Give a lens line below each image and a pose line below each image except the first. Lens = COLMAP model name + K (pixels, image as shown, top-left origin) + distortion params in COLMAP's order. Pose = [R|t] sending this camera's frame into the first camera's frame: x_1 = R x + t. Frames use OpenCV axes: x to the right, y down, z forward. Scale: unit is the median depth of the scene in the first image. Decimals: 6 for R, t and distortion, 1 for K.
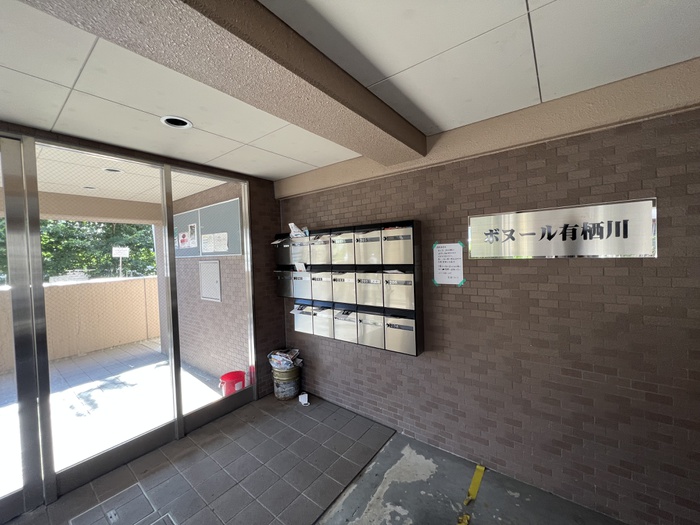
lens RADIAL K [[280.5, 0, 347.1], [0, 280.5, 260.2], [0, 0, 1]] dist [0.000413, -0.000115]
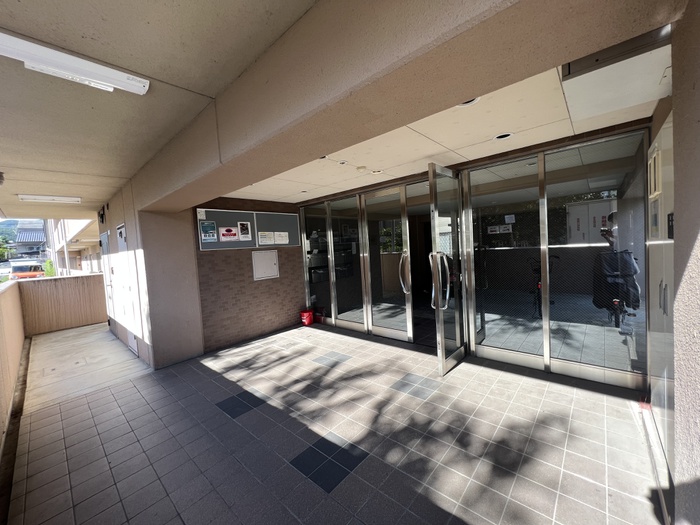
lens RADIAL K [[280.5, 0, 347.1], [0, 280.5, 260.2], [0, 0, 1]] dist [0.000413, -0.000115]
pose [[0.078031, -0.021941, 0.996709, -3.137252], [0.084066, 0.996342, 0.015352, 0.106027], [-0.993400, 0.082592, 0.079590, 0.828271]]
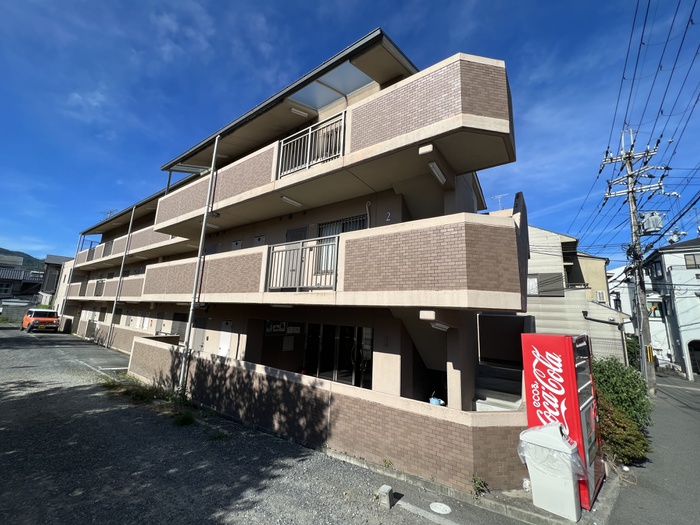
lens RADIAL K [[280.5, 0, 347.1], [0, 280.5, 260.2], [0, 0, 1]] dist [0.000413, -0.000115]
pose [[-0.006419, 0.224450, 0.974464, -6.045372], [-0.026292, 0.974110, -0.224542, -0.224870], [-0.999634, -0.027062, -0.000352, 0.702286]]
